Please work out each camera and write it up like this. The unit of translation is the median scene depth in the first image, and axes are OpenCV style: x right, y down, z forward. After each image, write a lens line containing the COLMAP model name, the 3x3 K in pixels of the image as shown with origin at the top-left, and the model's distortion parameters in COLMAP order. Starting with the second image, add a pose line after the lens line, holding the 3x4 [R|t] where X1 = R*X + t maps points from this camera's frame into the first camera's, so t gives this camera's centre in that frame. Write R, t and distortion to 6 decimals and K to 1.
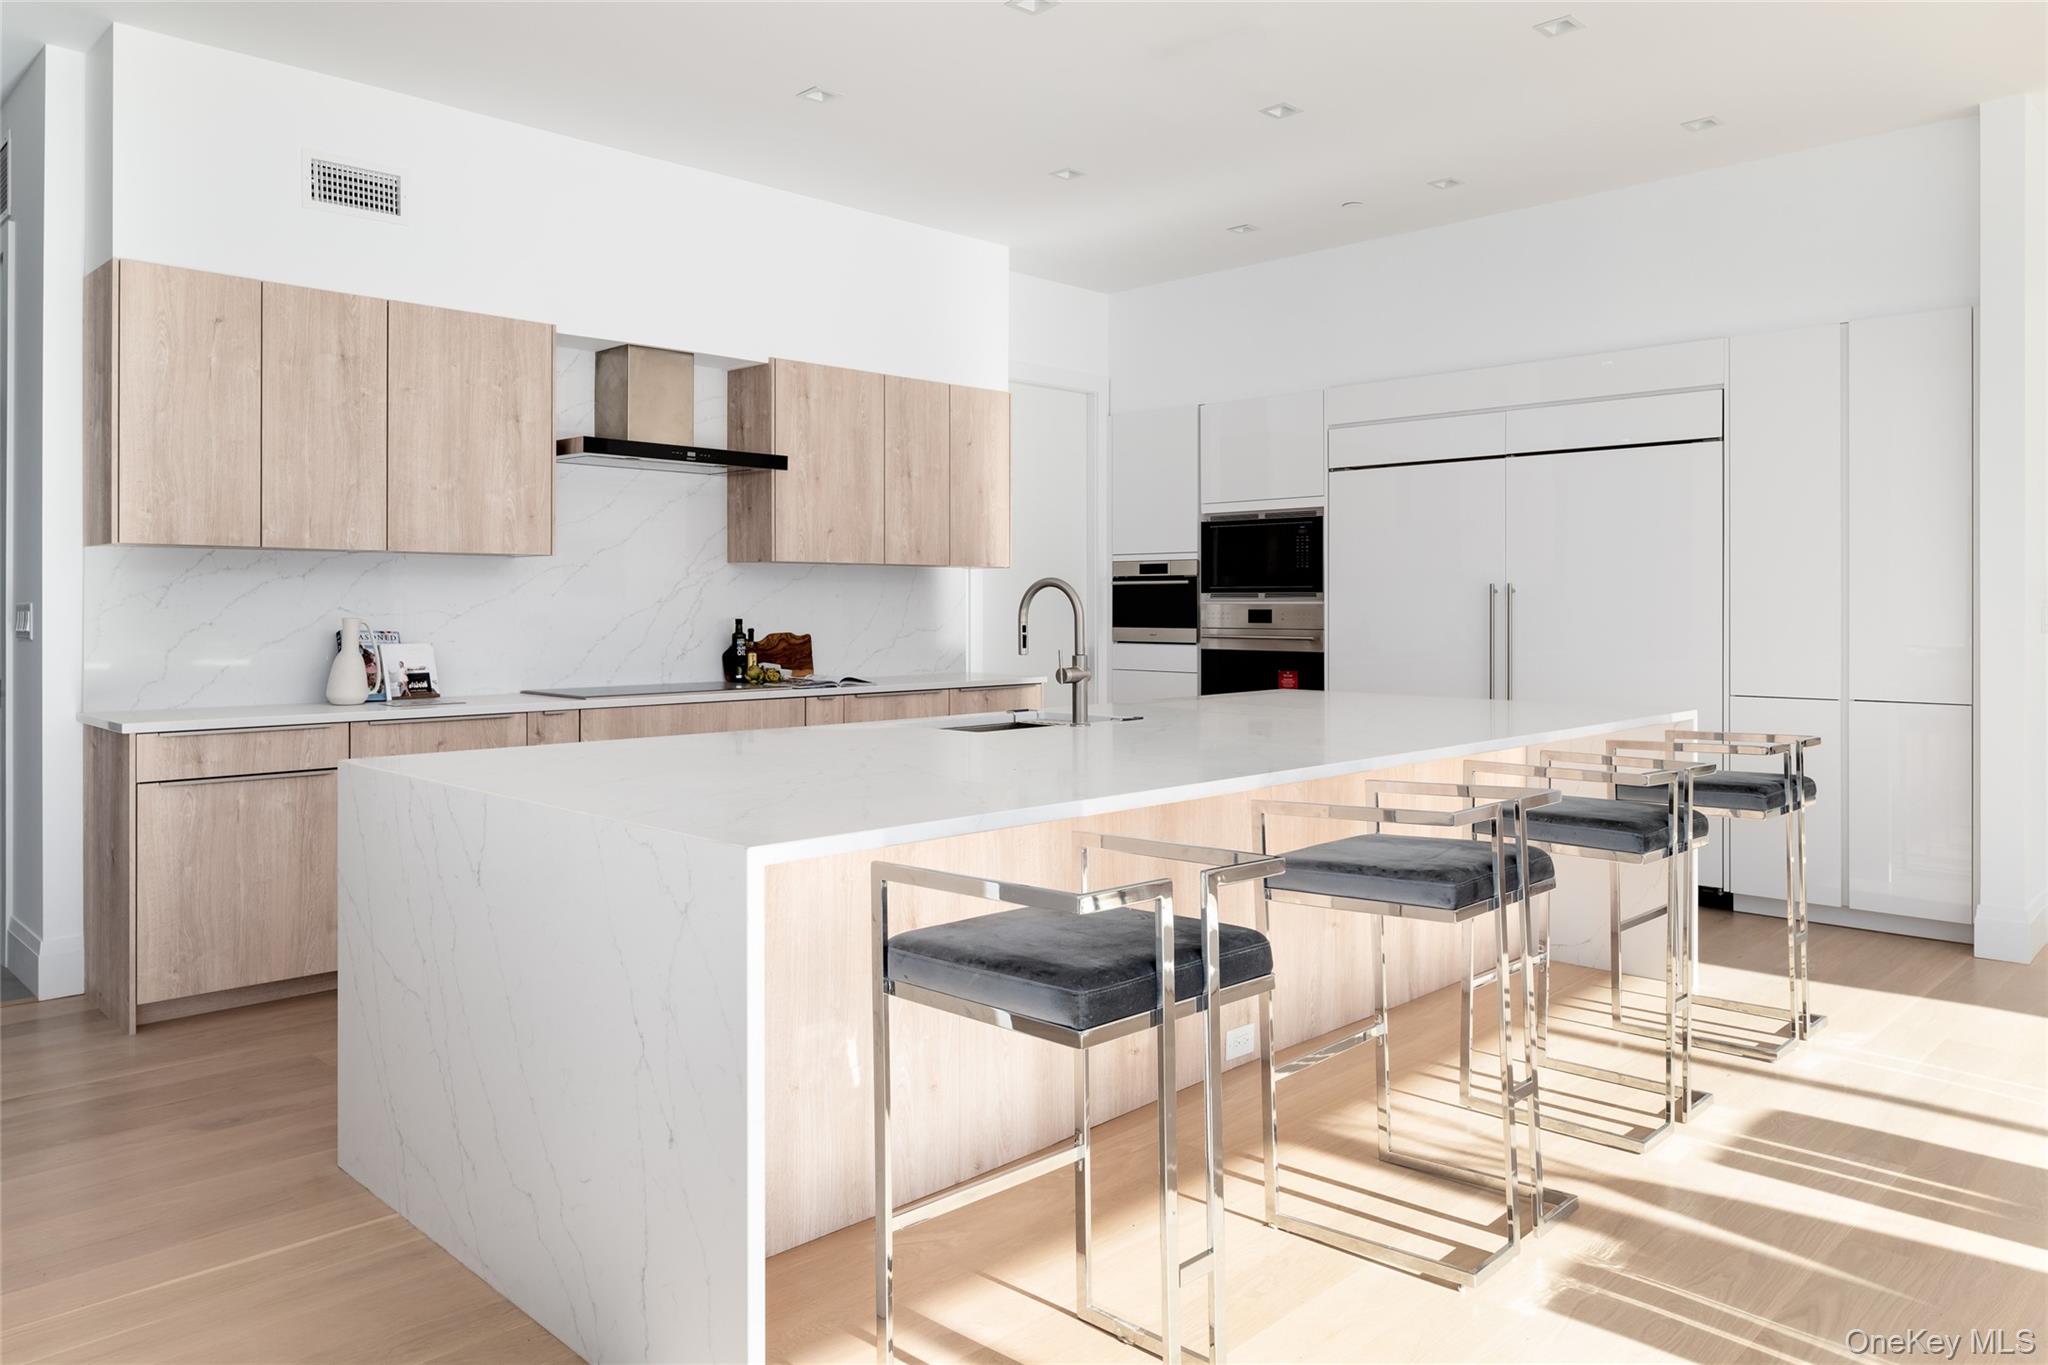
lens RADIAL K [[1426.7, 0, 1020.9], [0, 1426.7, 603.7], [0, 0, 1]] dist [0.001842, 0.000363]
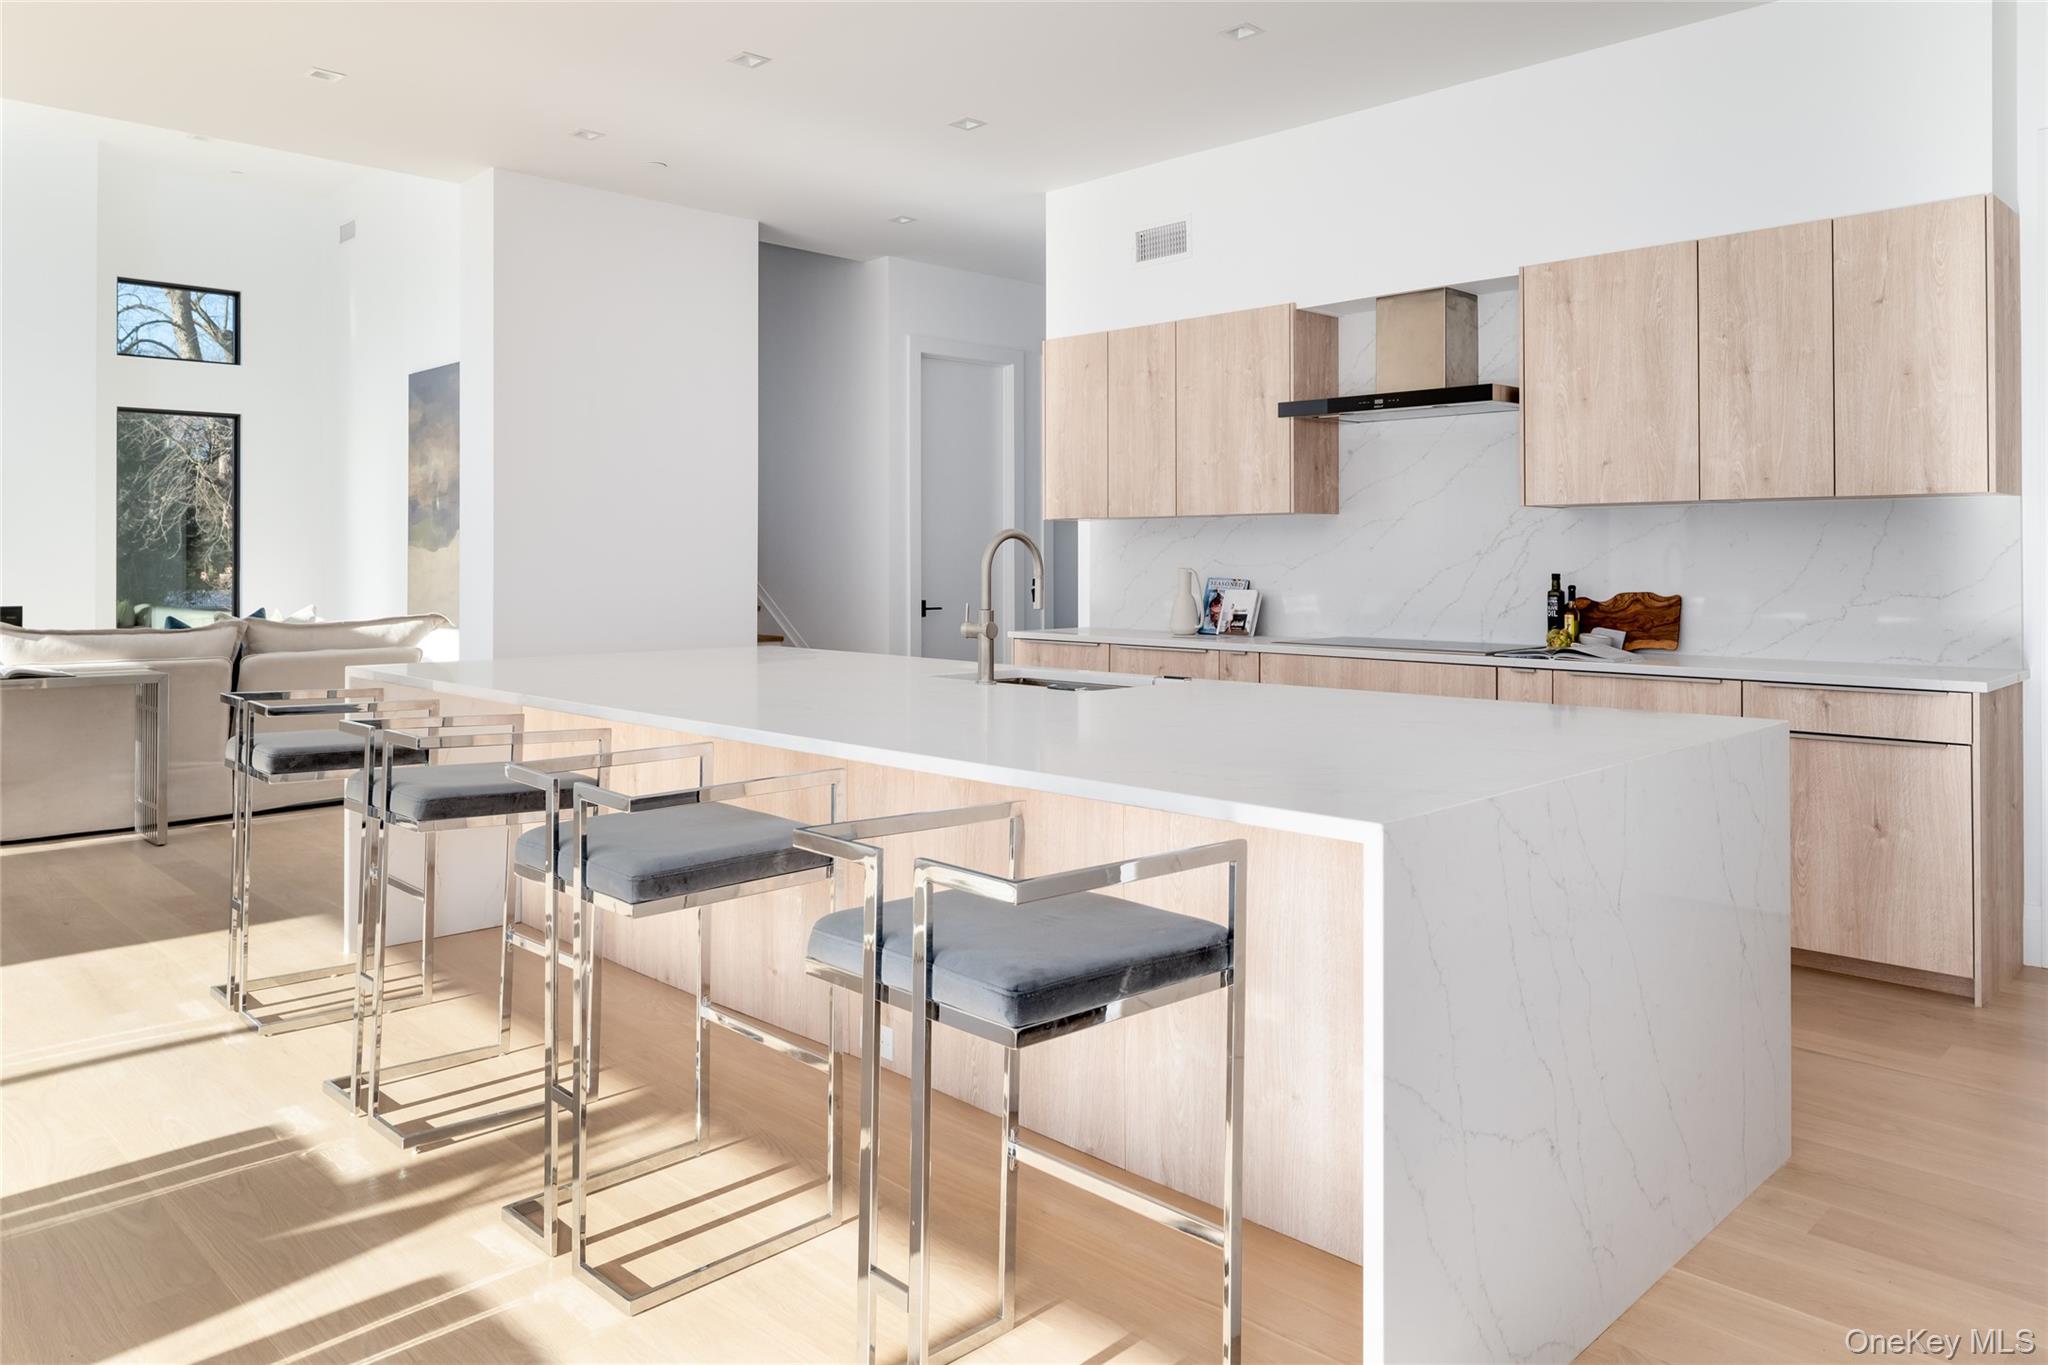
lens RADIAL K [[1379.1, 0, 999.4], [0, 1379.1, 563.9], [0, 0, 1]] dist [0.005085, -0.000046]
pose [[-0.004826, 0.001205, -0.999988, 0.655553], [0.000434, 0.999999, 0.001203, 0.003664], [0.999988, -0.000428, -0.004826, 0.695100]]
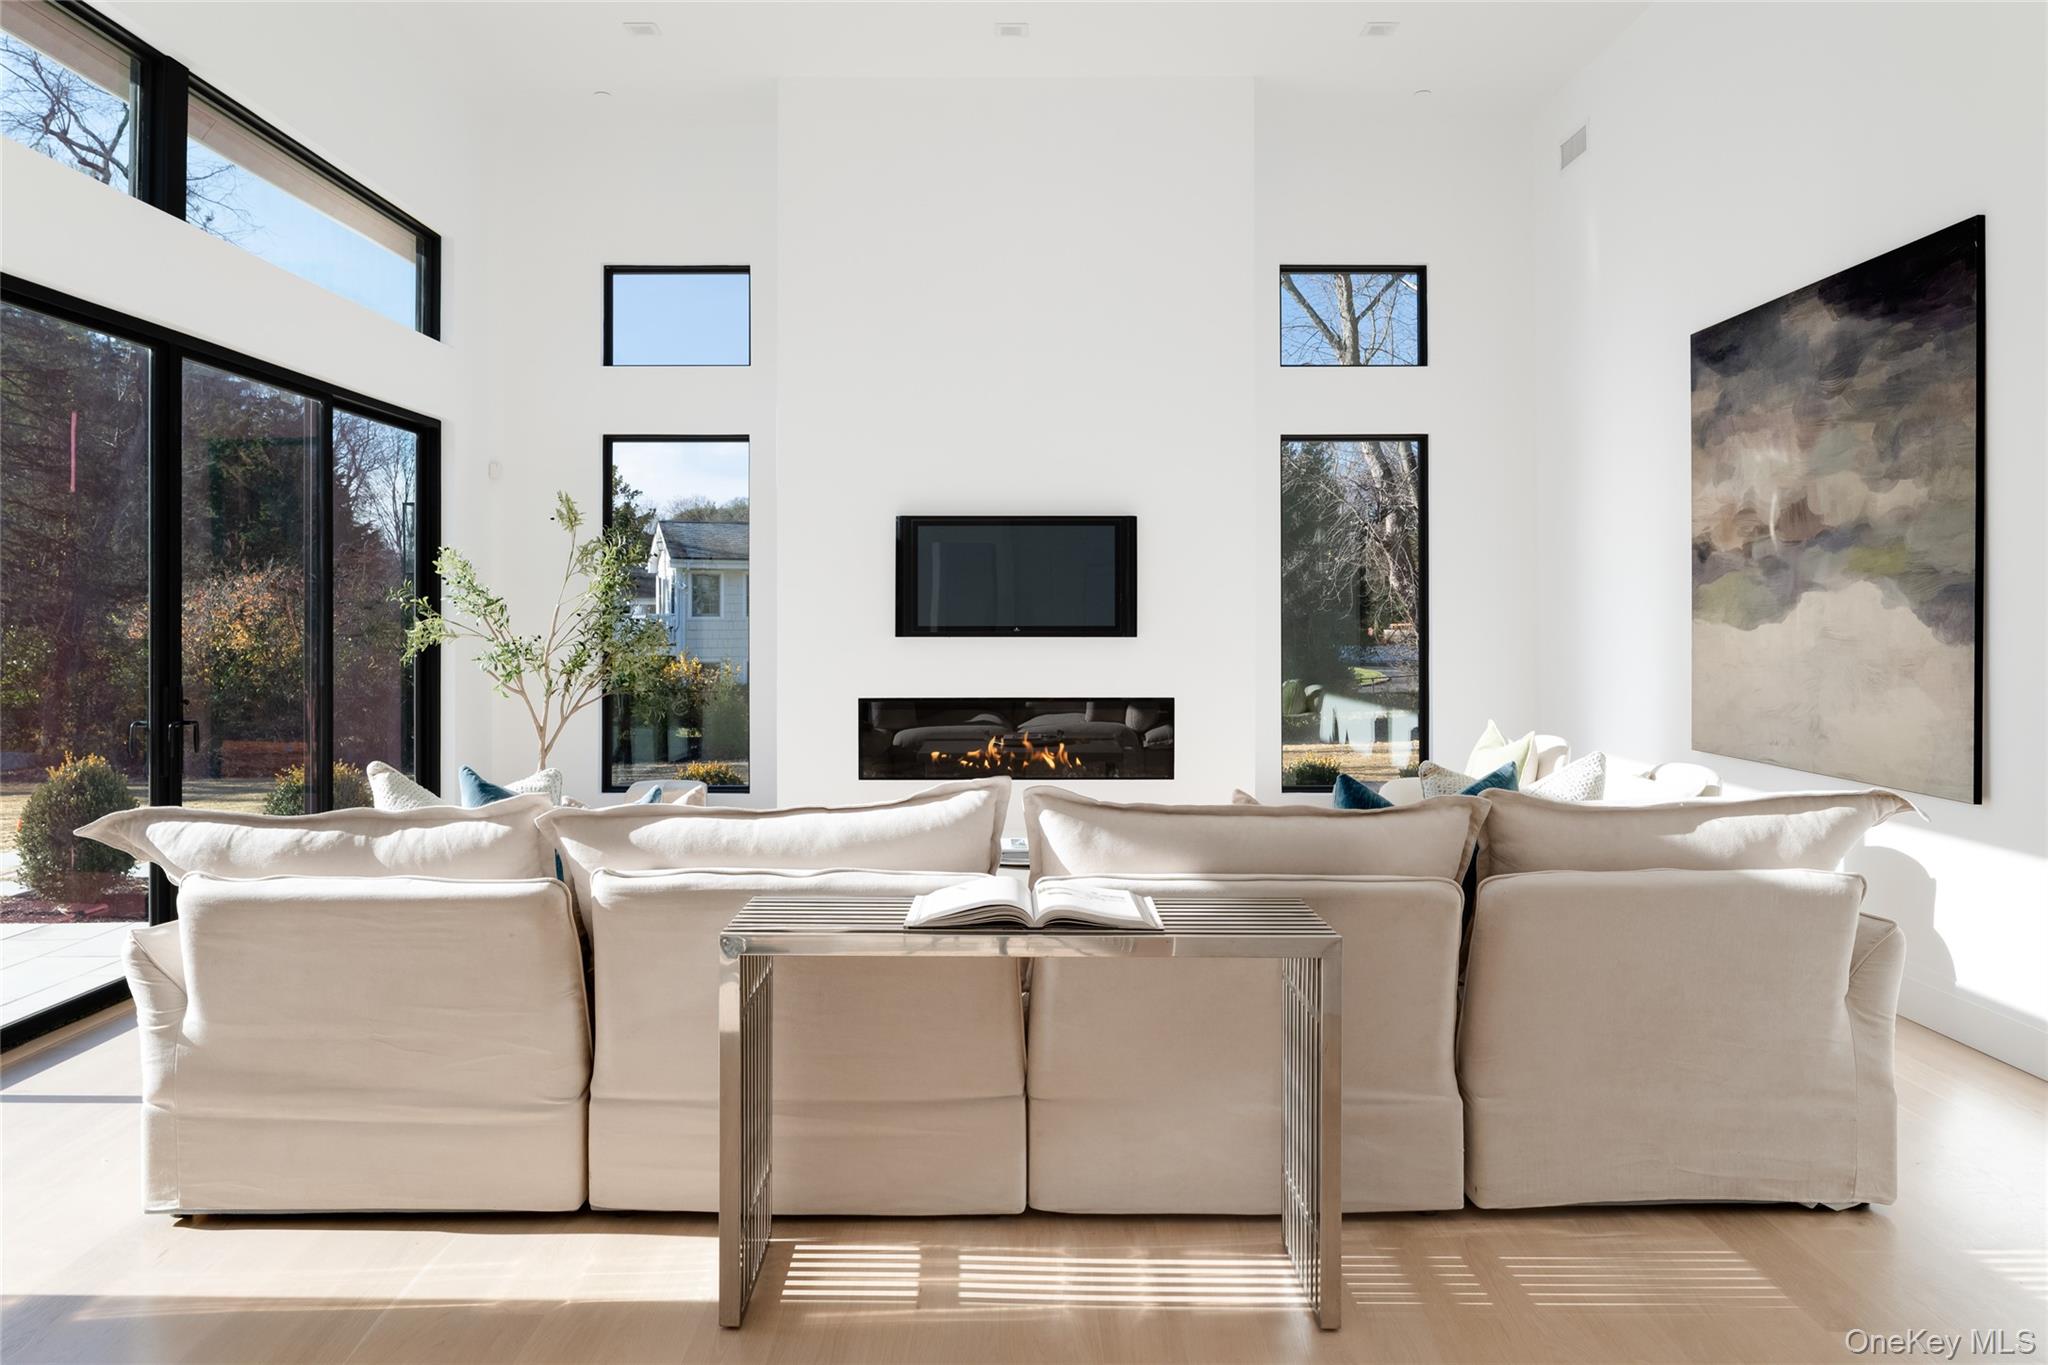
lens RADIAL K [[1379.1, 0, 999.4], [0, 1379.1, 563.9], [0, 0, 1]] dist [0.005085, -0.000046]
pose [[-0.710113, -0.028456, -0.703512, 0.049572], [-0.001958, 0.999259, -0.038443, -0.017000], [0.704085, -0.025922, -0.709643, 0.327810]]
